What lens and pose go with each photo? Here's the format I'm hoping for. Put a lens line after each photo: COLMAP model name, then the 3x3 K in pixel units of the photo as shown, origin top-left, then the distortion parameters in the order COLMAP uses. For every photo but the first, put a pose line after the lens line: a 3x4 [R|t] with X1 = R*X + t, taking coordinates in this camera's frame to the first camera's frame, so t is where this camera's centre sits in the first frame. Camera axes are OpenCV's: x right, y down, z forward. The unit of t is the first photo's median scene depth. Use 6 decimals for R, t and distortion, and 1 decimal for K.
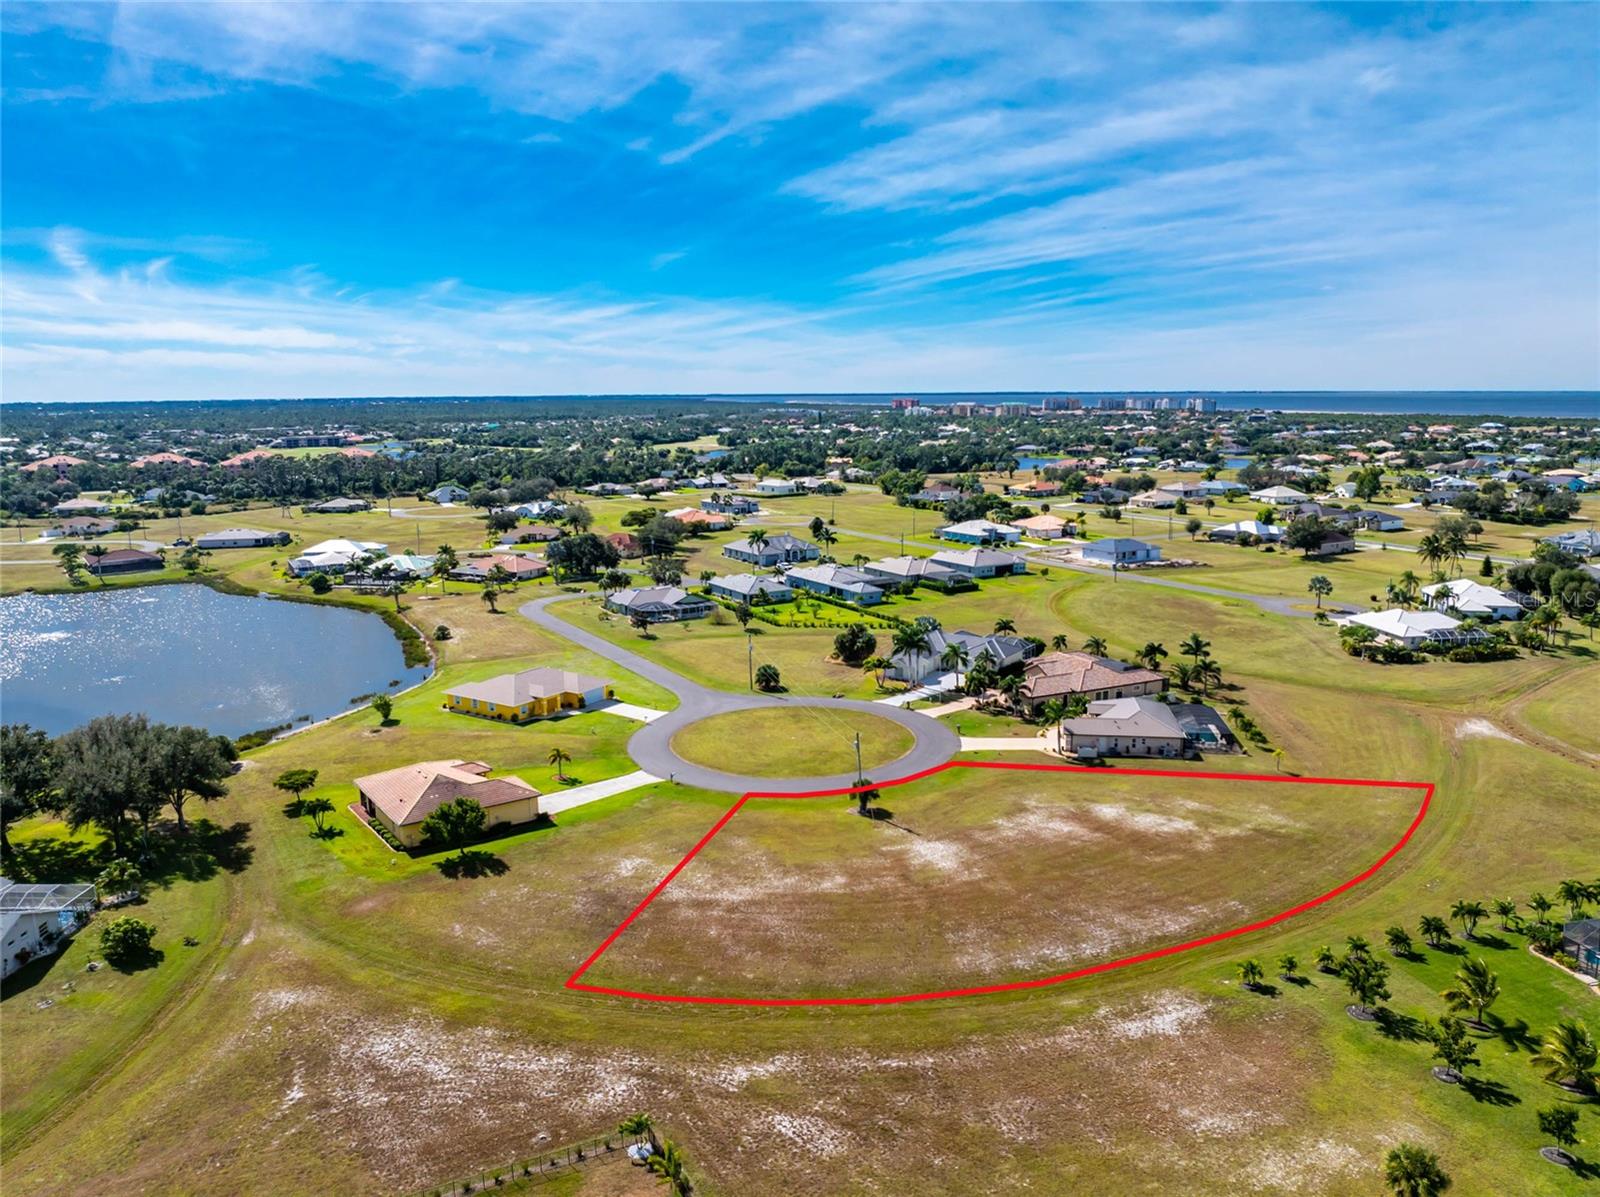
lens RADIAL K [[1152.0, 0, 785.0], [0, 1152.0, 594.4], [0, 0, 1]] dist [-0.041818, 0.009909]
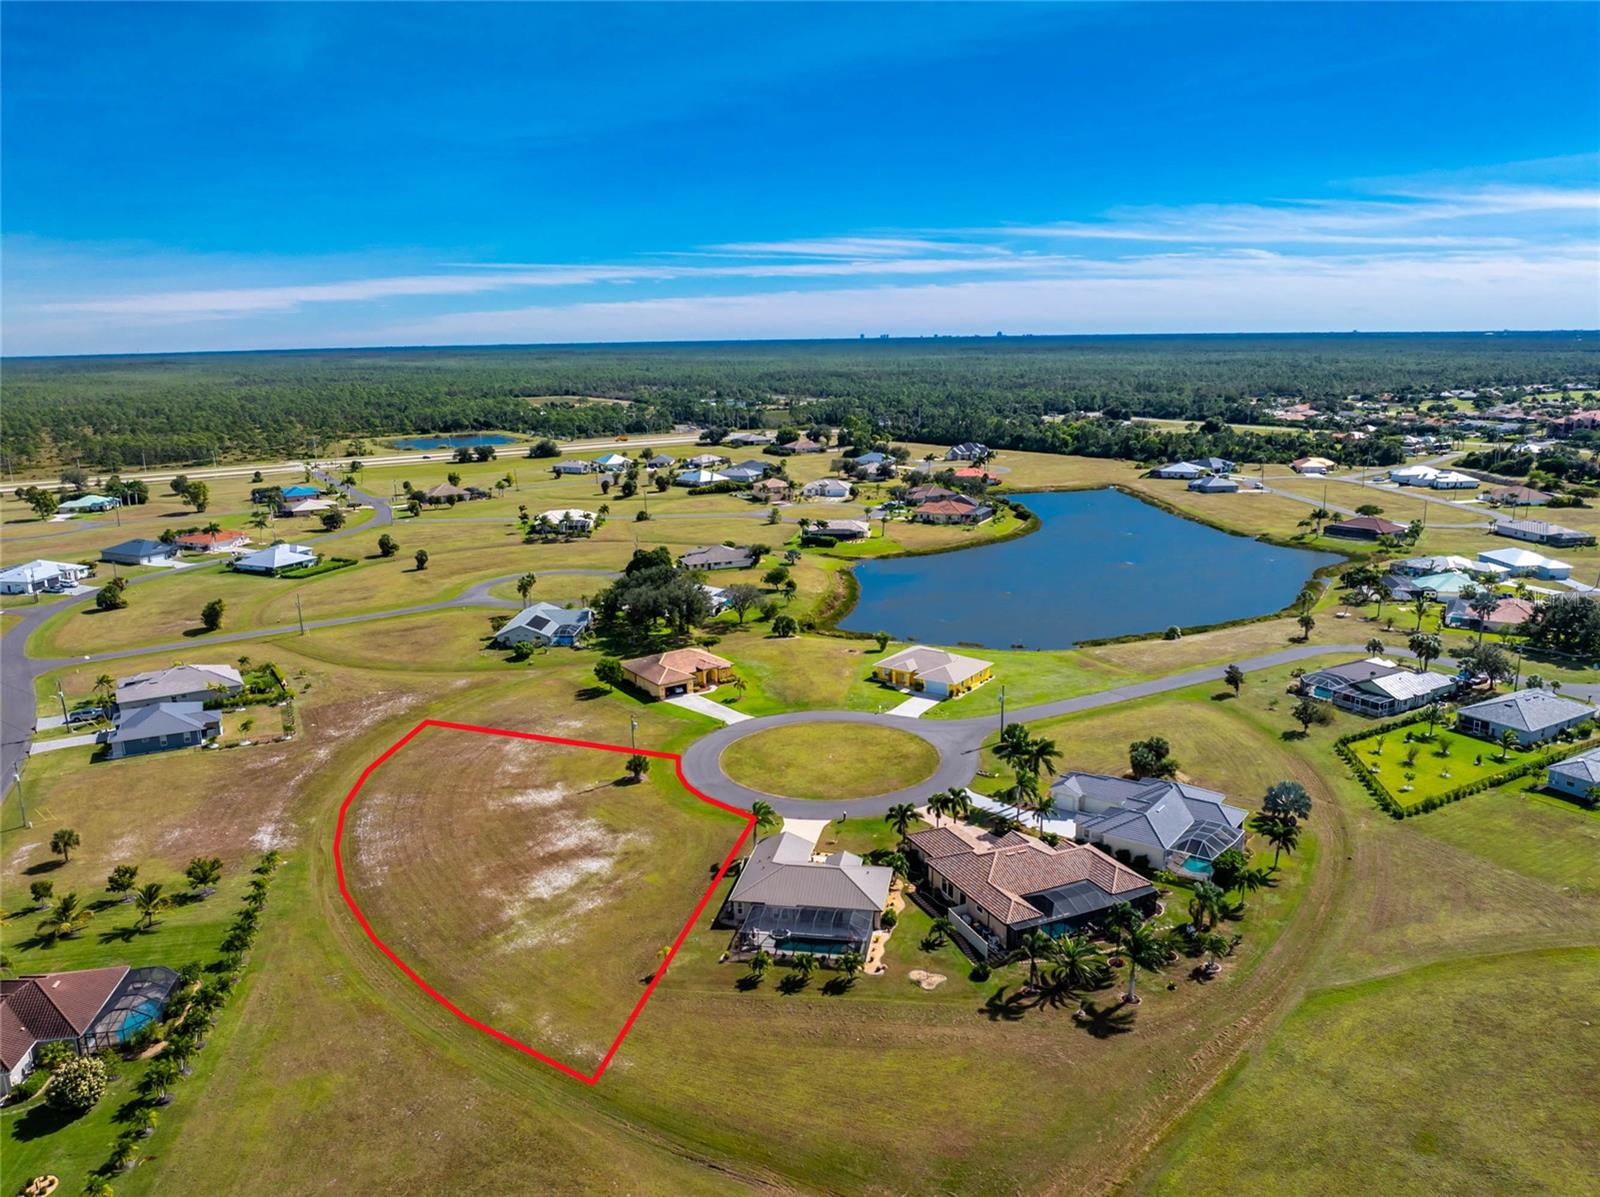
lens RADIAL K [[1193.0, 0, 800.0], [0, 1193.0, 598.5], [0, 0, 1]] dist [-0.032386, -0.015166]
pose [[-0.038561, 0.223024, -0.974050, 1.491196], [-0.158728, 0.961031, 0.226327, -0.371928], [0.986569, 0.163337, -0.001658, 1.344699]]
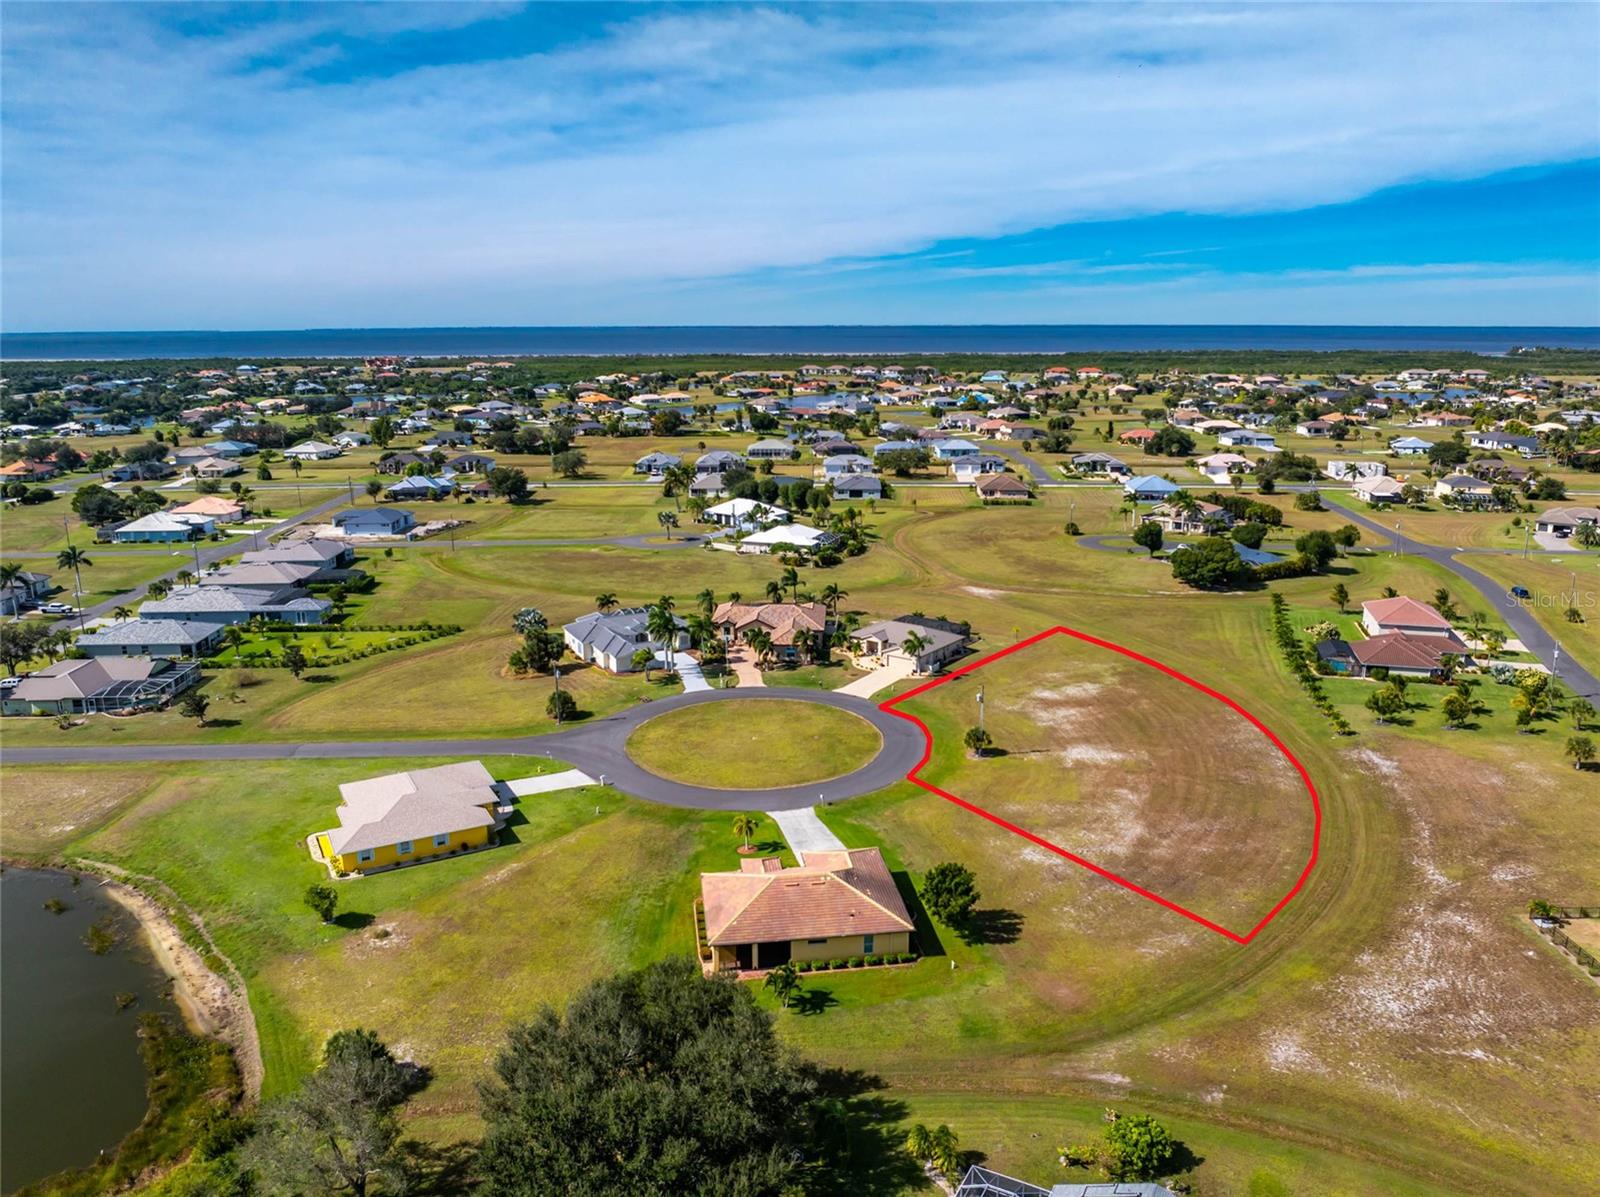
lens RADIAL K [[1198.8, 0, 822.6], [0, 1198.8, 593.3], [0, 0, 1]] dist [-0.037957, -0.000374]
pose [[0.448265, -0.189790, 0.873520, -1.113995], [0.154257, 0.978965, 0.133539, -0.155031], [-0.880490, 0.074886, 0.468112, 0.697918]]
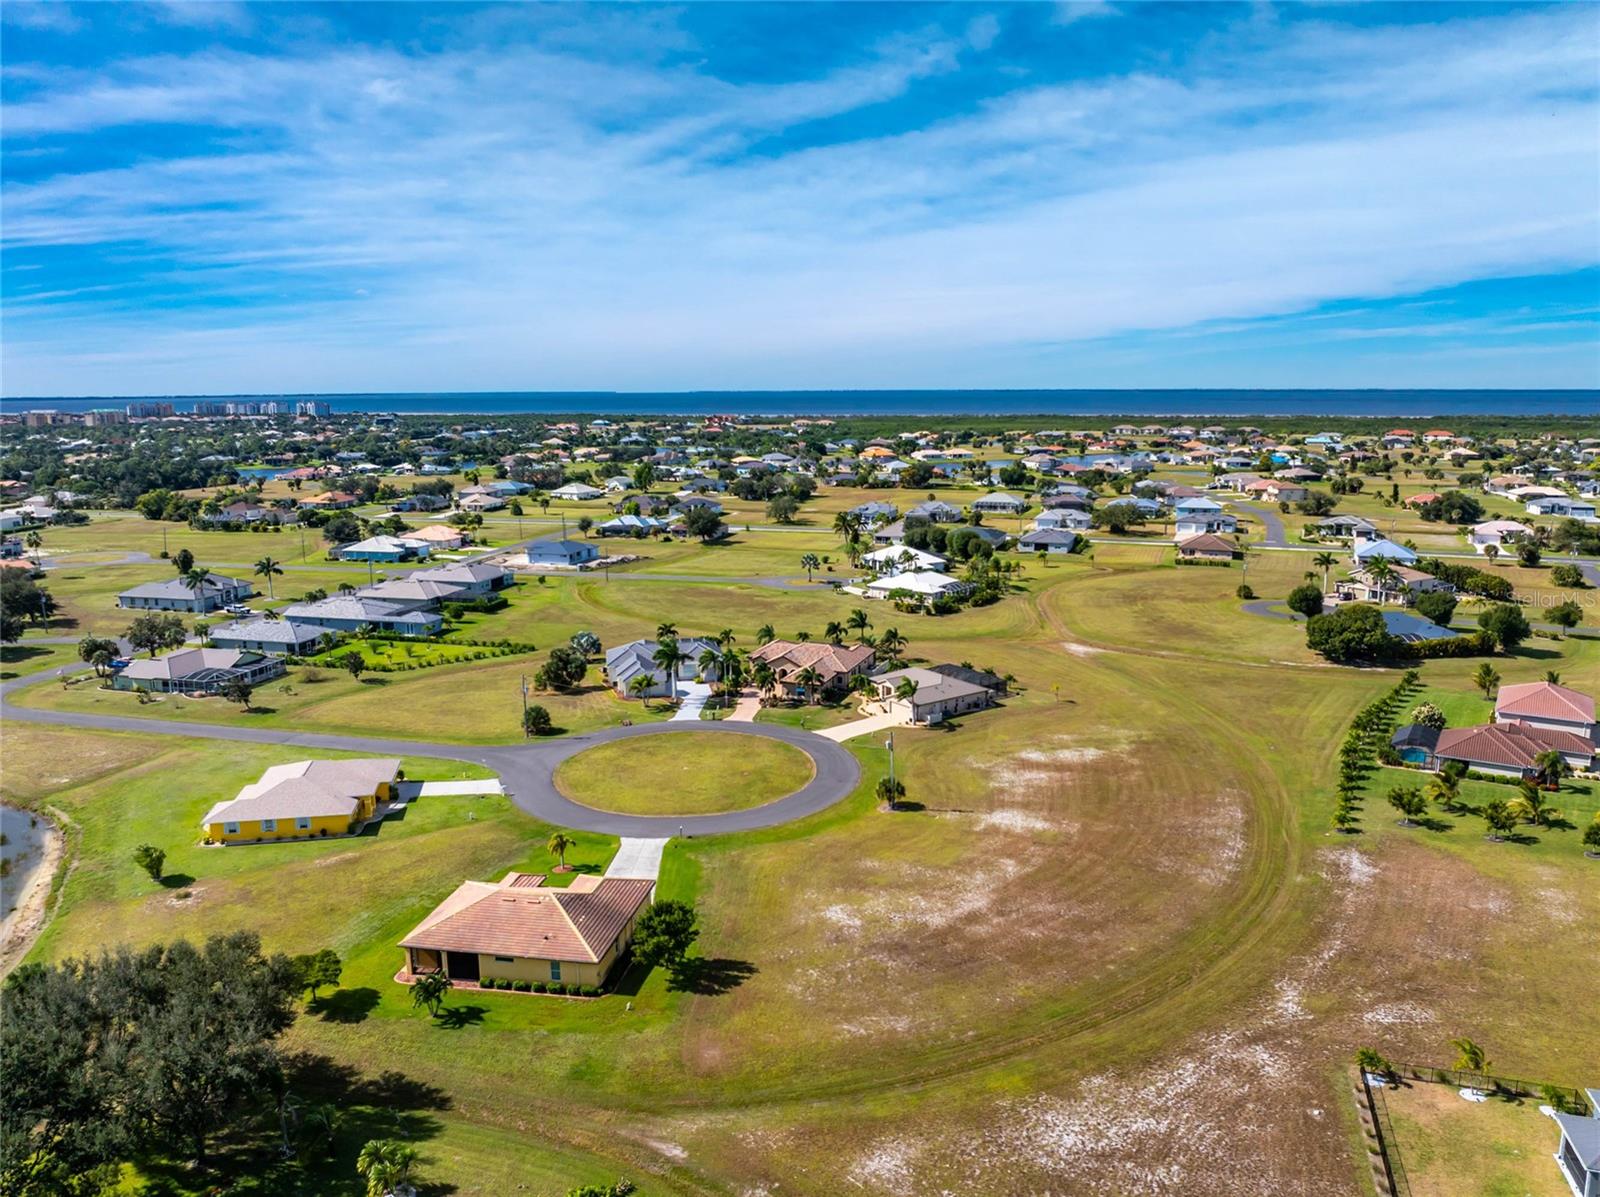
lens RADIAL K [[1191.0, 0, 797.4], [0, 1191.0, 581.5], [0, 0, 1]] dist [-0.027853, -0.014483]
pose [[0.704970, -0.108966, 0.700817, -0.815975], [0.122743, 0.991962, 0.030764, -0.057478], [-0.698535, 0.064333, 0.712678, 0.360781]]
